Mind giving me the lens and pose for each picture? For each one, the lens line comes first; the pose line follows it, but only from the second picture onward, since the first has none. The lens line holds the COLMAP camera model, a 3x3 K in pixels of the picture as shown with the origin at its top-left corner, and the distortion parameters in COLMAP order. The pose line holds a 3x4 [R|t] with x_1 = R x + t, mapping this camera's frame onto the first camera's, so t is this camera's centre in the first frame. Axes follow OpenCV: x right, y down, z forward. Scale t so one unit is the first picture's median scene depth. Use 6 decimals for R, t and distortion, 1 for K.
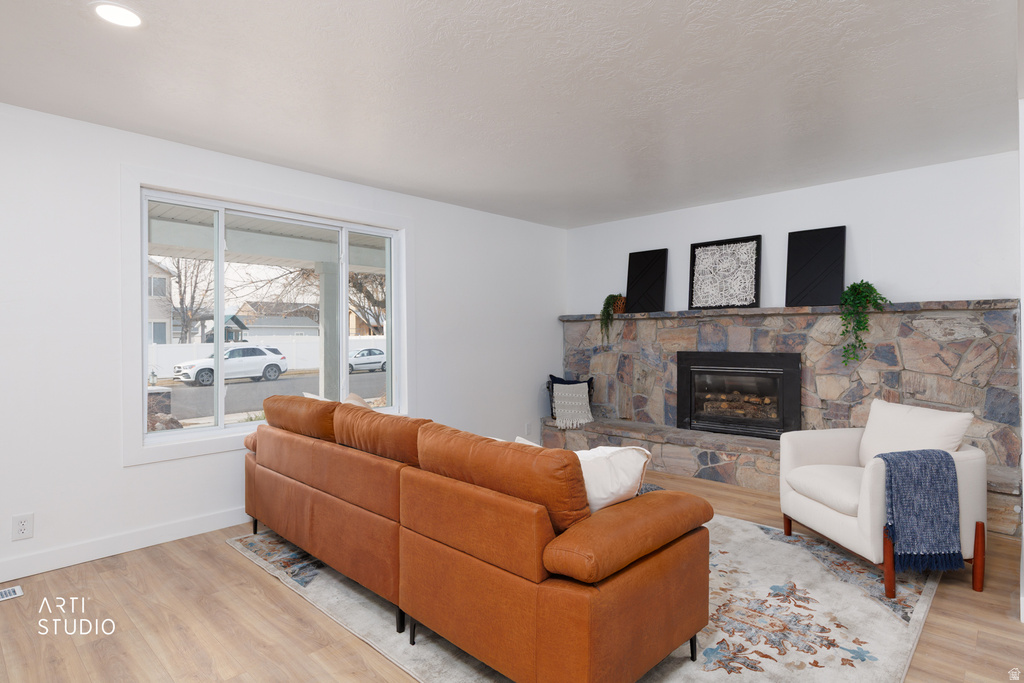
lens RADIAL K [[544.1, 0, 514.7], [0, 544.1, 332.2], [0, 0, 1]] dist [0.001177, 0.001056]
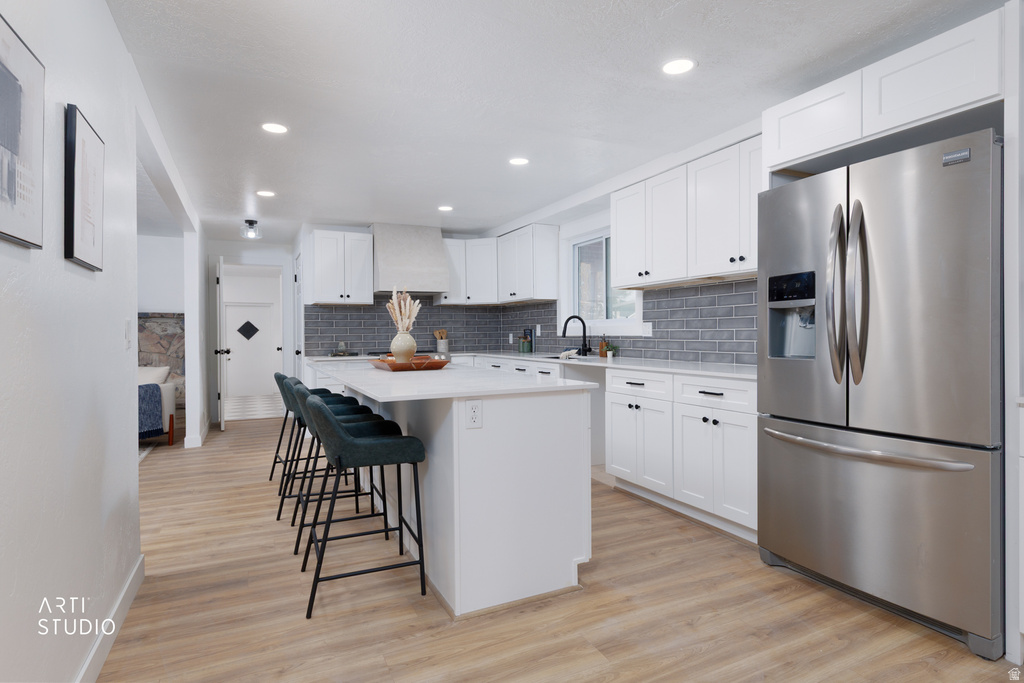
lens RADIAL K [[544.1, 0, 515.0], [0, 544.1, 339.0], [0, 0, 1]] dist [0.001177, 0.001056]
pose [[0.356042, -0.007954, 0.934436, -0.395234], [-0.003113, 0.999948, 0.009698, 0.007657], [-0.934465, -0.006362, 0.355999, -0.601982]]
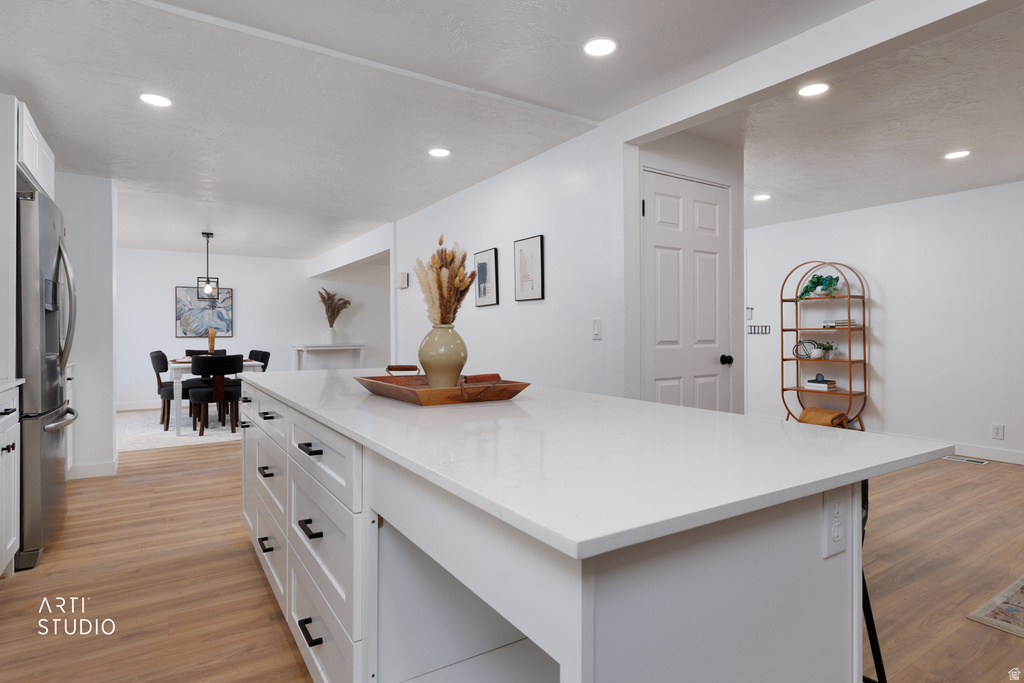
lens RADIAL K [[544.1, 0, 514.5], [0, 544.1, 341.9], [0, 0, 1]] dist [0.001177, 0.001056]
pose [[-0.237663, 0.021956, -0.971099, 0.653908], [0.014308, 0.999715, 0.019102, 0.010238], [0.971242, -0.009354, -0.237910, -0.026369]]
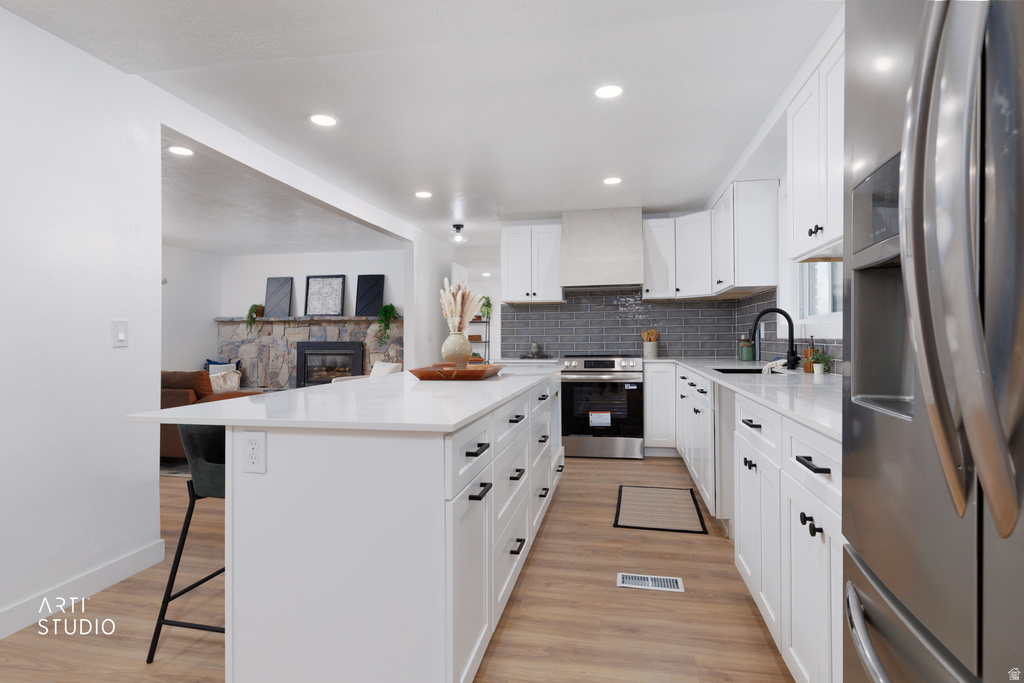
lens RADIAL K [[544.1, 0, 515.8], [0, 544.1, 333.7], [0, 0, 1]] dist [0.001177, 0.001056]
pose [[0.847237, 0.004822, 0.531194, -0.009433], [-0.006244, 0.999980, 0.000882, 0.006254], [-0.531179, -0.004064, 0.847250, -0.757352]]
